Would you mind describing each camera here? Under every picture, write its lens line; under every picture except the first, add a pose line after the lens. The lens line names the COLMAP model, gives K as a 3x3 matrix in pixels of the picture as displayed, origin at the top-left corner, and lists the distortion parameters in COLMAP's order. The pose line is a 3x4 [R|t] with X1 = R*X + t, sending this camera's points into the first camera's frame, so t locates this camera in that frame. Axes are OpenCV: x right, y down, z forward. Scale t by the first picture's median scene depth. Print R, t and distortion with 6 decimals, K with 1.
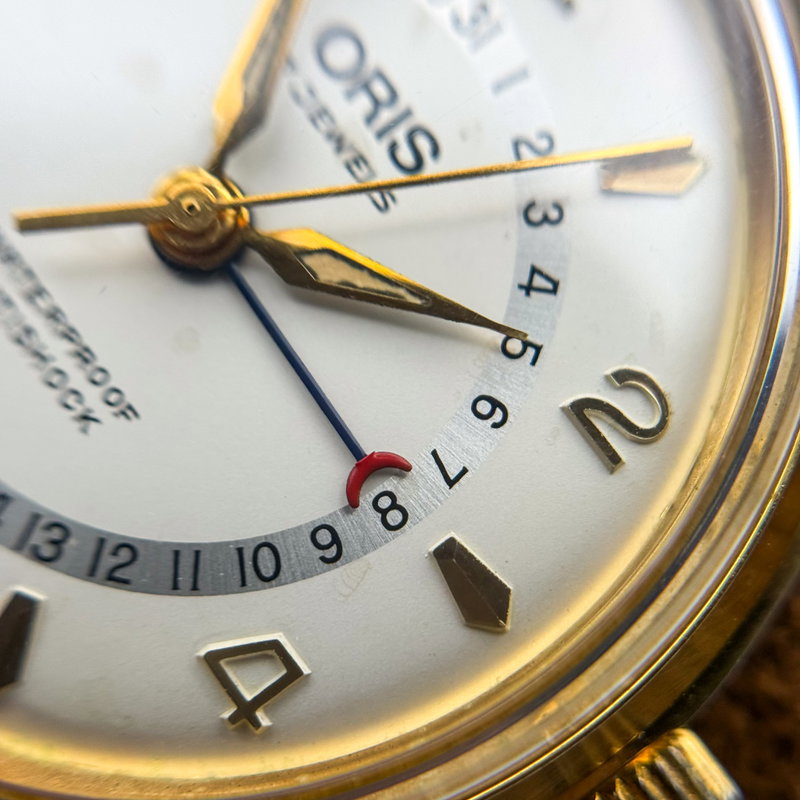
lens RADIAL K [[1662.8, 0, 401.3], [0, 1662.8, 444.5], [0, 0, 1]] dist [0.424453, 0.169928]
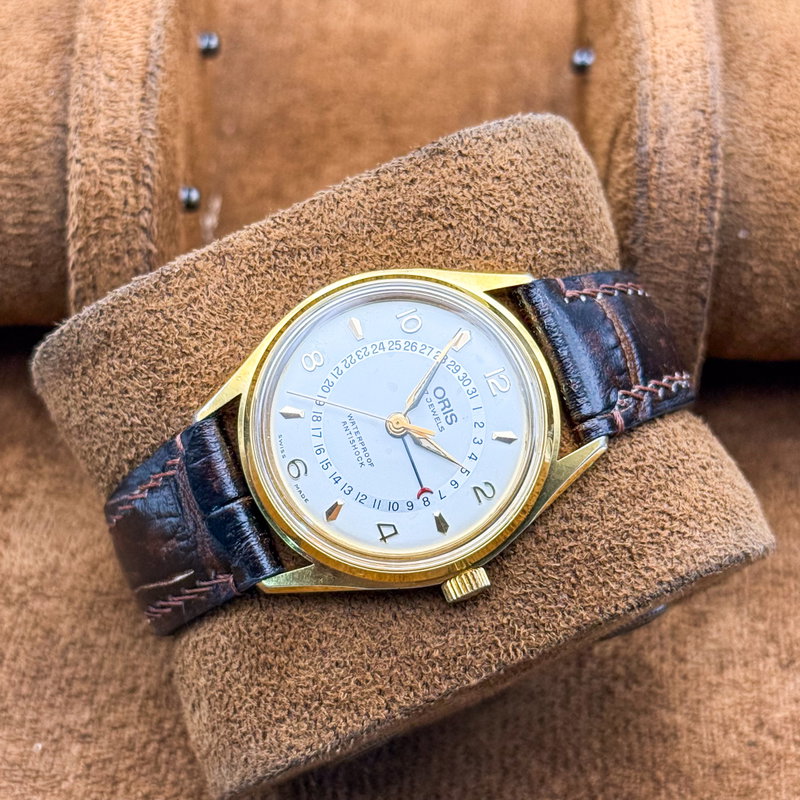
lens RADIAL K [[1785.1, 0, 377.5], [0, 1785.1, 416.3], [0, 0, 1]] dist [0.075386, 0.315862]
pose [[0.973258, 0.228092, -0.027274, -0.052420], [-0.227599, 0.973549, 0.020021, -0.232318], [0.031119, -0.013278, 0.999427, -3.518320]]
